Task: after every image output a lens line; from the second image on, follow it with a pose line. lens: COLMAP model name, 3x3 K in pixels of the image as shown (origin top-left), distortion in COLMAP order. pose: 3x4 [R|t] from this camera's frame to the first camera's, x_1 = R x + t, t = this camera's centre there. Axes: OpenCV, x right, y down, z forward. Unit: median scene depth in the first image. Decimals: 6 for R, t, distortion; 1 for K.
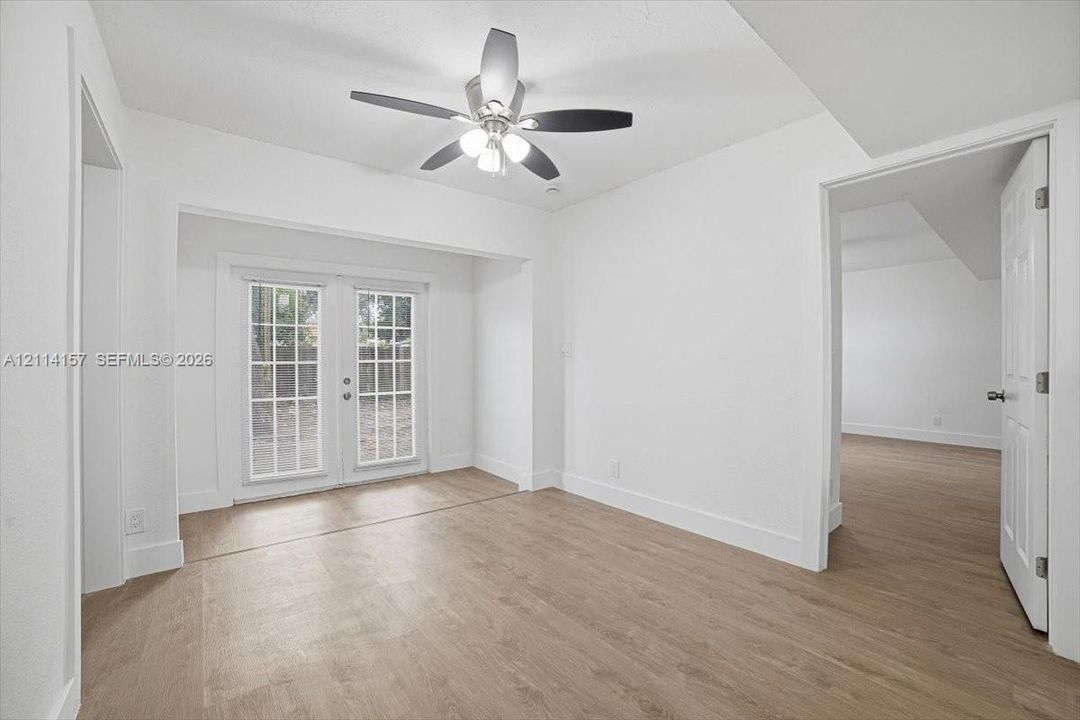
lens RADIAL K [[438.2, 0, 535.6], [0, 438.2, 357.6], [0, 0, 1]] dist [-0.052968, 0.001259]
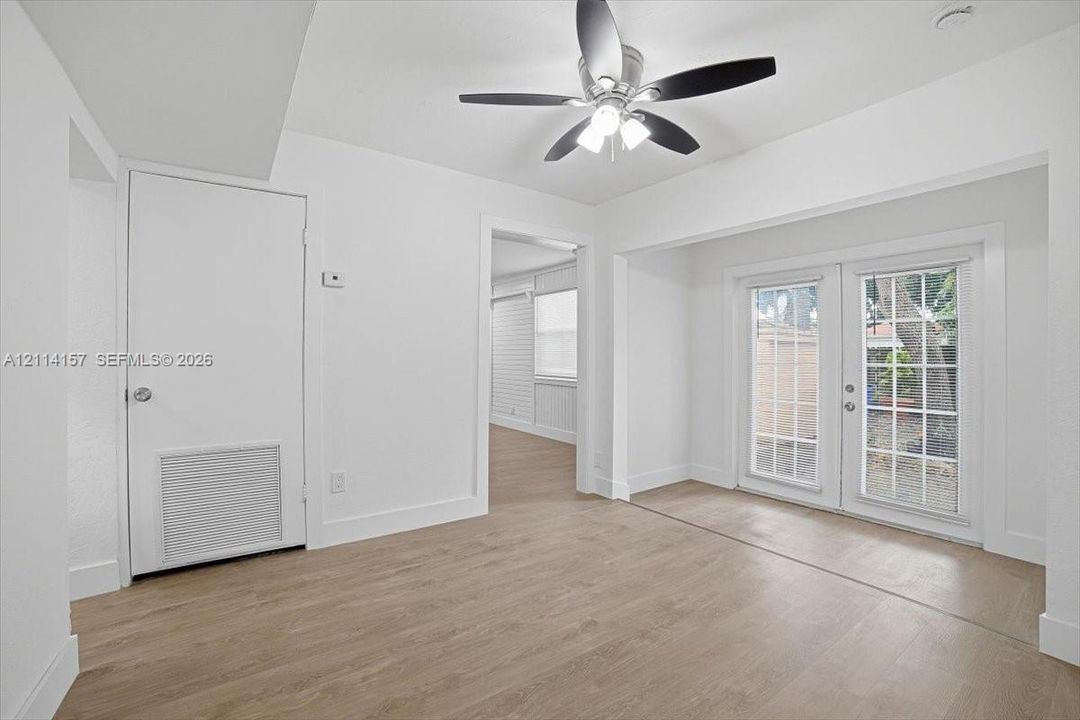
lens RADIAL K [[438.2, 0, 536.4], [0, 438.2, 356.5], [0, 0, 1]] dist [-0.052968, 0.001259]
pose [[-0.038535, -0.004675, -0.999246, 0.410449], [-0.009234, 0.999948, -0.004322, 0.002194], [0.999215, 0.009060, -0.038577, 0.446802]]
